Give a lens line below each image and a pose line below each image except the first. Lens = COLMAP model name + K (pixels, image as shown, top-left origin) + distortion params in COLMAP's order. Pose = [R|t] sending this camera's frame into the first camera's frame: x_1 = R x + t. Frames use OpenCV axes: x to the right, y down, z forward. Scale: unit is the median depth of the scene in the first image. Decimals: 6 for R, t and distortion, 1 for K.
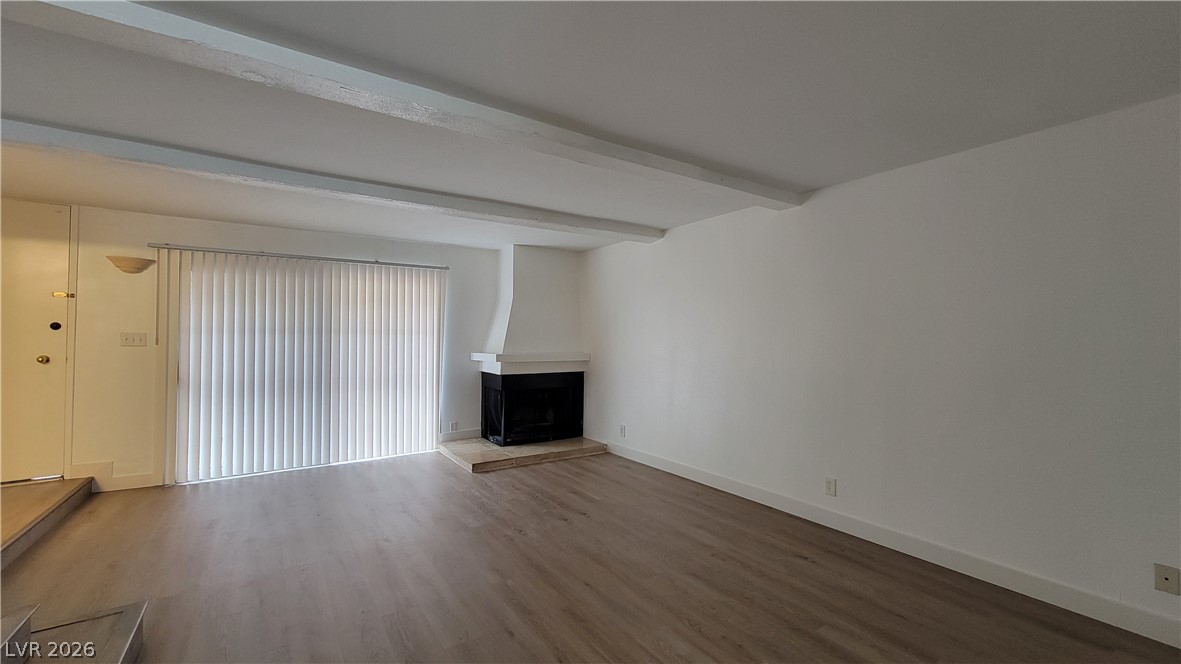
lens RADIAL K [[483.5, 0, 597.5], [0, 483.5, 333.3], [0, 0, 1]] dist [-0.000114, 0.000413]
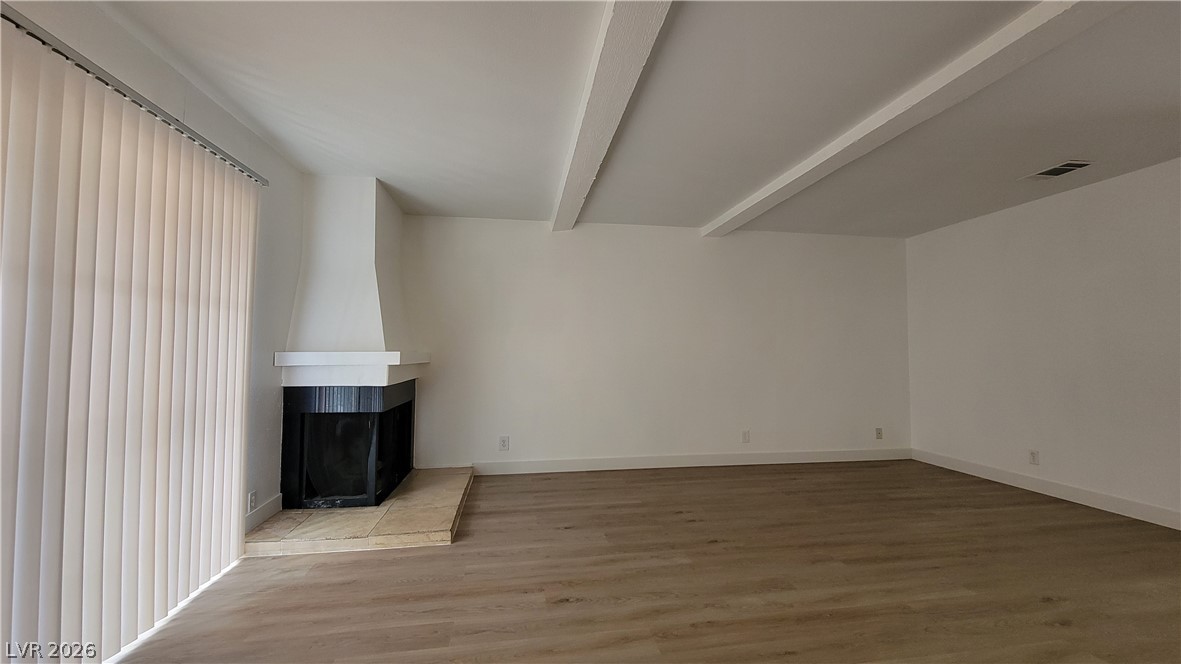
lens RADIAL K [[483.5, 0, 597.5], [0, 483.5, 333.3], [0, 0, 1]] dist [-0.000114, 0.000413]
pose [[0.406029, 0.036105, 0.913147, -0.734151], [-0.012512, 0.999345, -0.033950, 0.041741], [-0.913775, 0.002360, 0.406215, 0.572977]]
